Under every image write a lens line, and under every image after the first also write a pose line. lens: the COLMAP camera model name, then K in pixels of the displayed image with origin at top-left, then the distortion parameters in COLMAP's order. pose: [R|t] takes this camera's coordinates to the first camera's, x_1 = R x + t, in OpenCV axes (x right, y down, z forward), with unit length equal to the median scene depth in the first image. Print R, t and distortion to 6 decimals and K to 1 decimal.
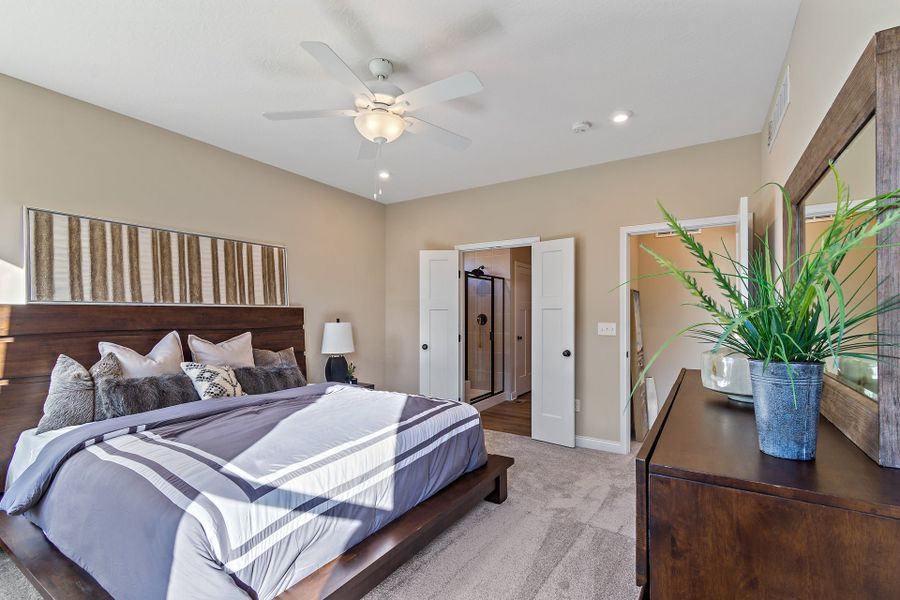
lens RADIAL K [[410.2, 0, 442.7], [0, 410.2, 306.4], [0, 0, 1]] dist [0.002811, 0.000134]
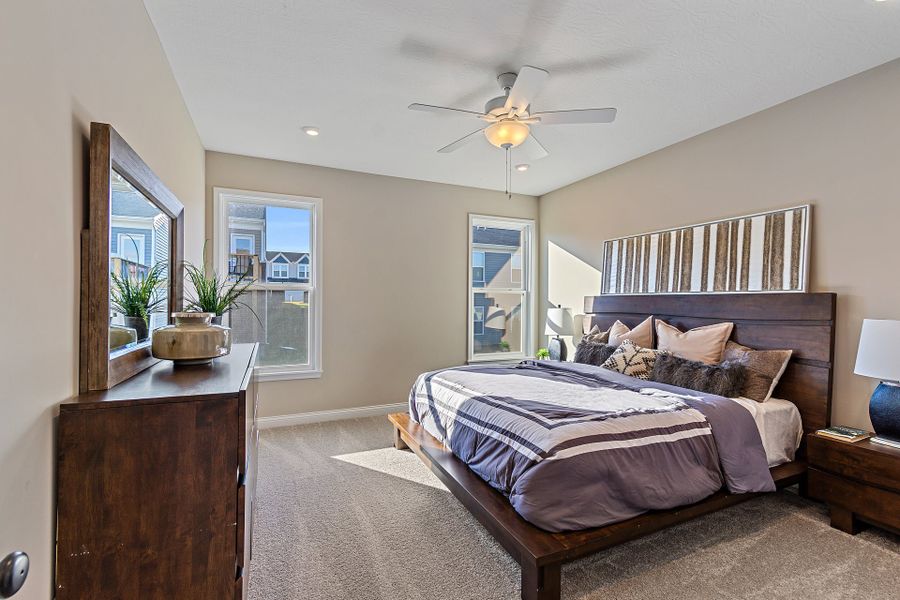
lens RADIAL K [[410.2, 0, 447.4], [0, 410.2, 297.6], [0, 0, 1]] dist [0.002811, 0.000134]
pose [[-0.563853, -0.006394, -0.825850, 0.633105], [0.013363, 0.999768, -0.016865, 0.016991], [0.825767, -0.020545, -0.563637, 1.090320]]
